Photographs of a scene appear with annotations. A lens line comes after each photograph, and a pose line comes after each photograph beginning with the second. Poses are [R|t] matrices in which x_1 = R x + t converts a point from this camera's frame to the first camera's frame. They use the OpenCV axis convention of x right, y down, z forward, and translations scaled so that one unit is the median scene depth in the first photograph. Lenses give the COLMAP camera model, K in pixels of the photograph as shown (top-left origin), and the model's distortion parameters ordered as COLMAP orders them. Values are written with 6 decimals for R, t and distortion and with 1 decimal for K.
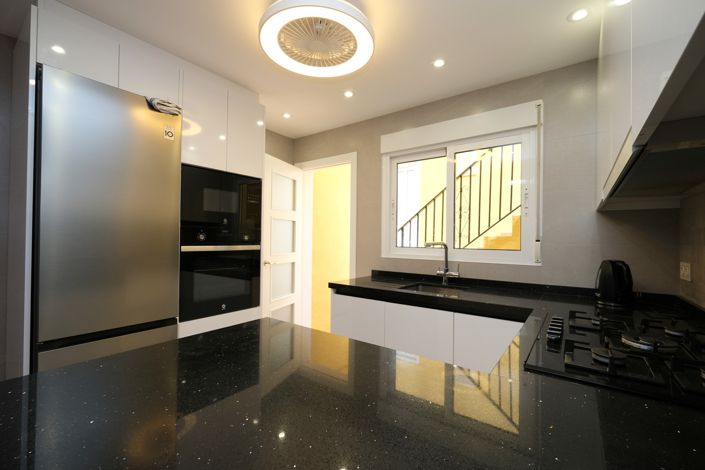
lens RADIAL K [[303.9, 0, 351.5], [0, 303.9, 236.4], [0, 0, 1]] dist [-0.002641, 0.000077]
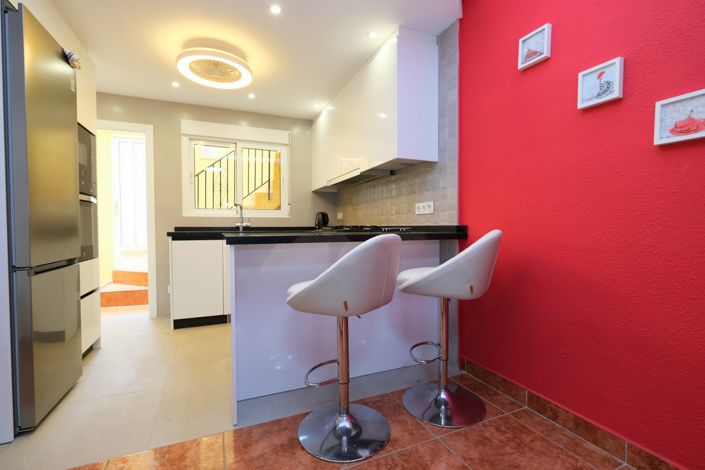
lens RADIAL K [[315.3, 0, 349.6], [0, 315.3, 234.8], [0, 0, 1]] dist [0.001004, -0.000016]
pose [[0.503876, -0.035891, 0.863030, -0.814127], [0.001864, 0.999179, 0.040465, 0.109975], [-0.863774, -0.018780, 0.503529, -0.307314]]
